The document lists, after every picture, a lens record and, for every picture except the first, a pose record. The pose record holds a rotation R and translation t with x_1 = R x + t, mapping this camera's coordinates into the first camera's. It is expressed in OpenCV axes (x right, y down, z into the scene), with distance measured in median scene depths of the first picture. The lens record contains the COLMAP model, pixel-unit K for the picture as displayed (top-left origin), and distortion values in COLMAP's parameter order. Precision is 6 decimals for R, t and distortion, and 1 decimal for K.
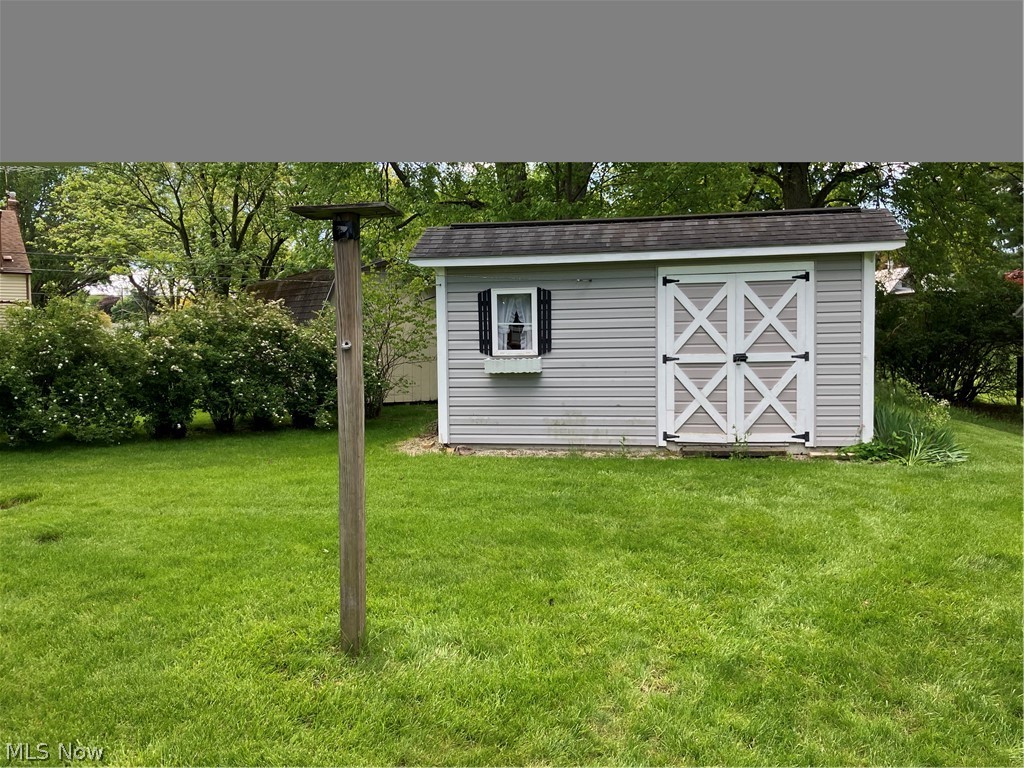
lens RADIAL K [[846.0, 0, 512.0], [0, 846.0, 383.7], [0, 0, 1]] dist [0.014965, 0.004520]
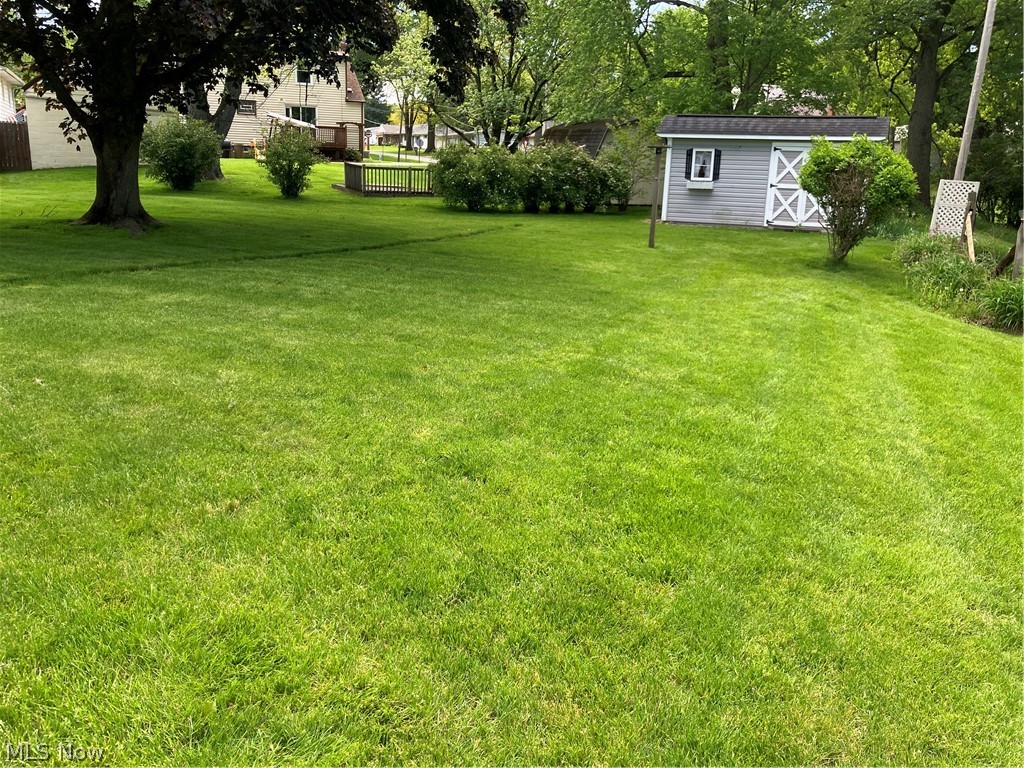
lens RADIAL K [[846.0, 0, 510.5], [0, 846.0, 381.8], [0, 0, 1]] dist [0.014965, 0.004520]
pose [[0.973156, 0.098463, -0.208018, 0.030249], [-0.052829, 0.975294, 0.214502, 0.028971], [0.223999, -0.197755, 0.954315, -1.279088]]
